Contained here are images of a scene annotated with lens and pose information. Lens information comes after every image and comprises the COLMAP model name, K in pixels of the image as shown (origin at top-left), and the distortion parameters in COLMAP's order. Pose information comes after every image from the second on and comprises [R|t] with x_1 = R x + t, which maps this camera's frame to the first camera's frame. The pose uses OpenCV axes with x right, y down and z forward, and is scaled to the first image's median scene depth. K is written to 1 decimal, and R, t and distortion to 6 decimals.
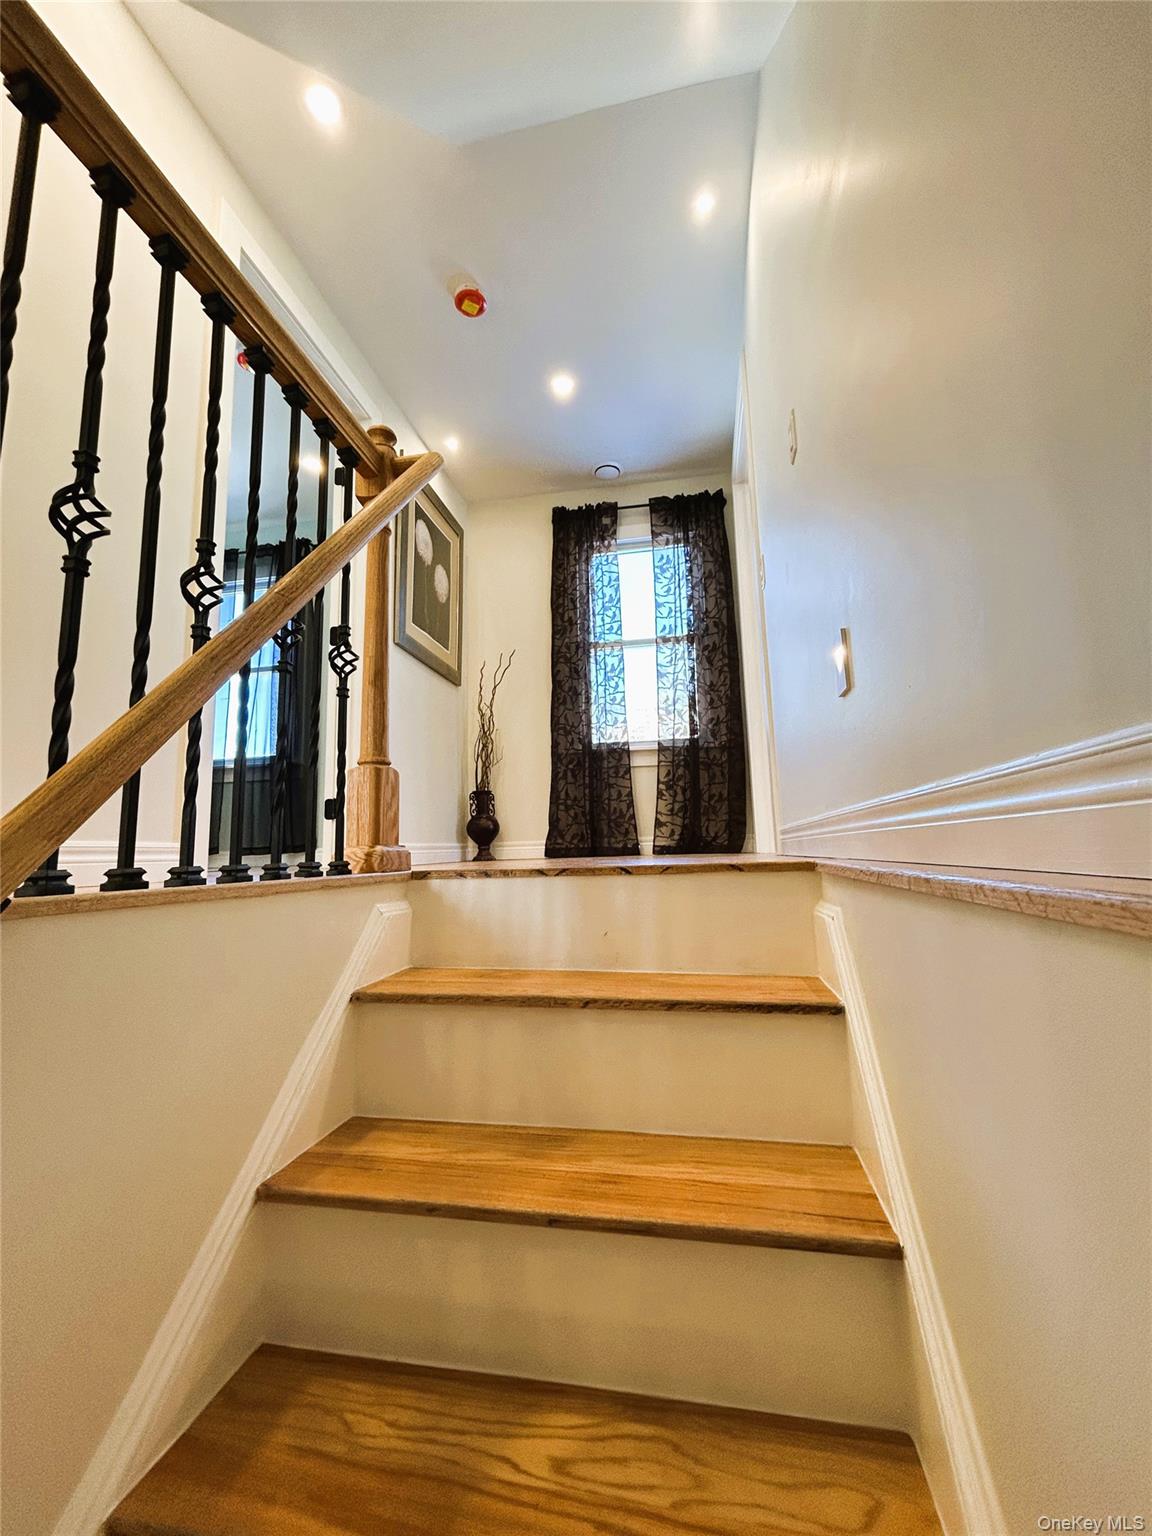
lens RADIAL K [[621.0, 0, 569.9], [0, 621.0, 770.1], [0, 0, 1]] dist [-0.004055, 0.003062]
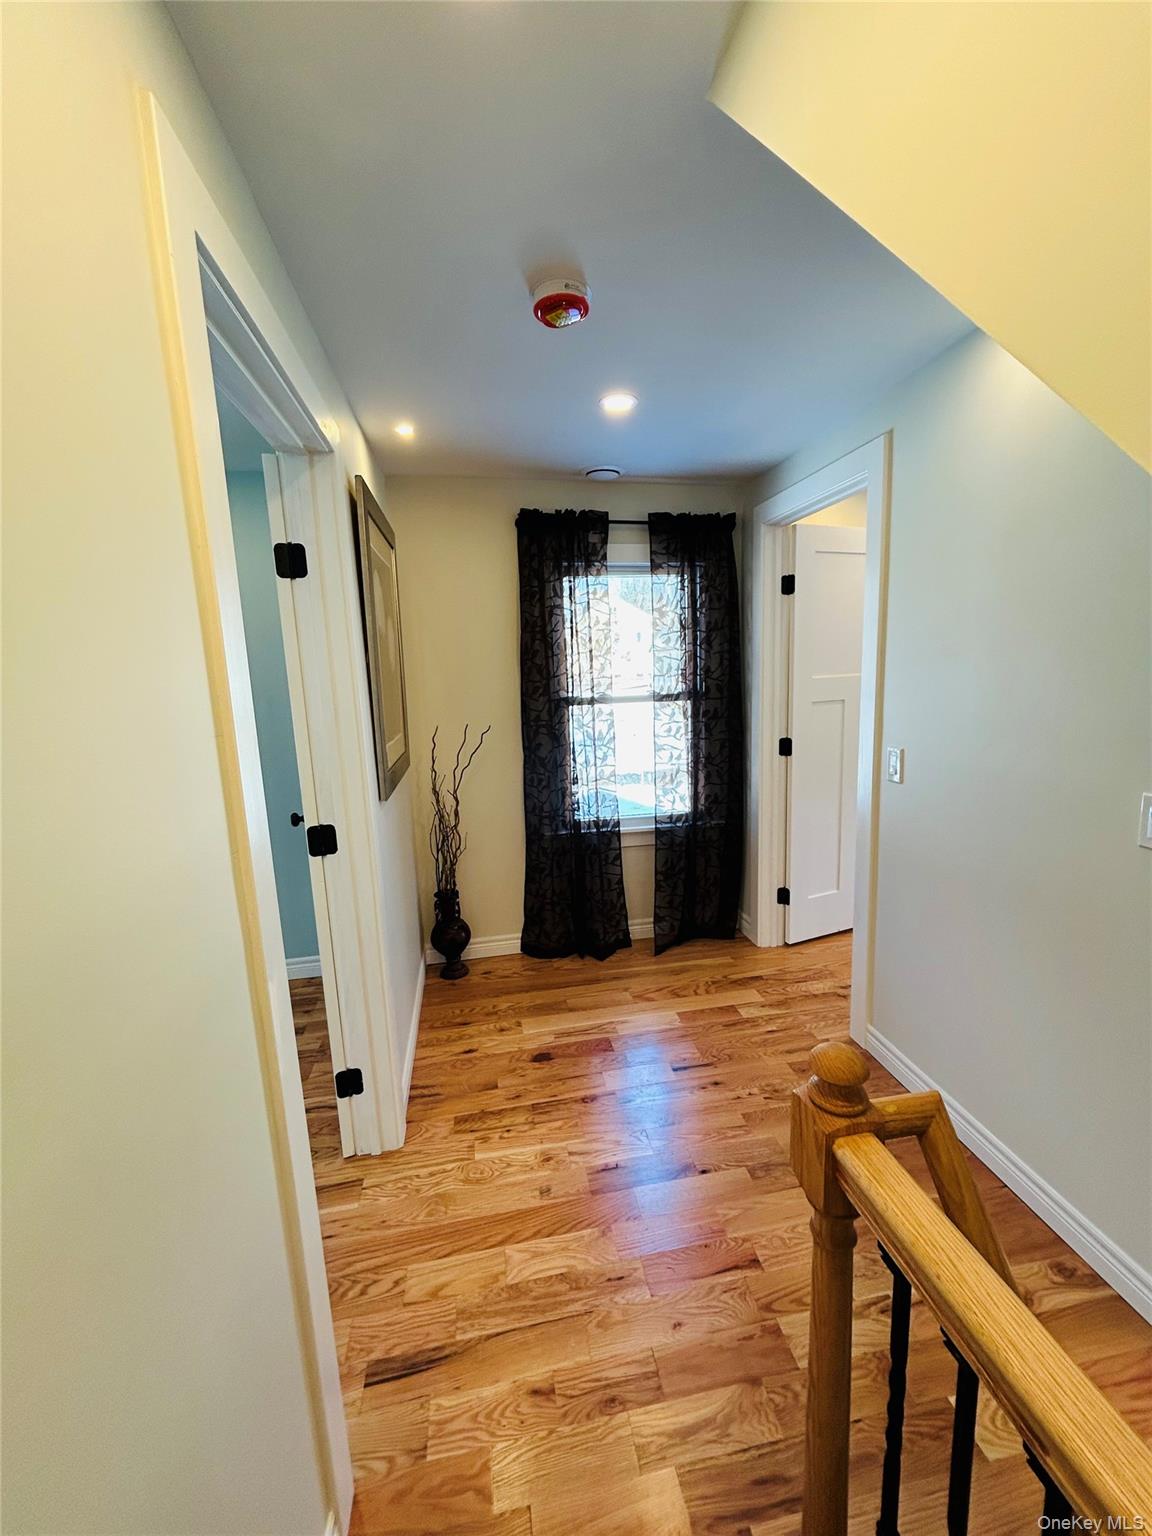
lens RADIAL K [[627.1, 0, 576.0], [0, 627.1, 768.0], [0, 0, 1]] dist [0.000425, 0.000093]
pose [[0.930627, -0.073465, 0.358520, -0.265120], [-0.032851, 0.958920, 0.281769, -0.357630], [-0.364492, -0.274000, 0.889983, 0.256288]]
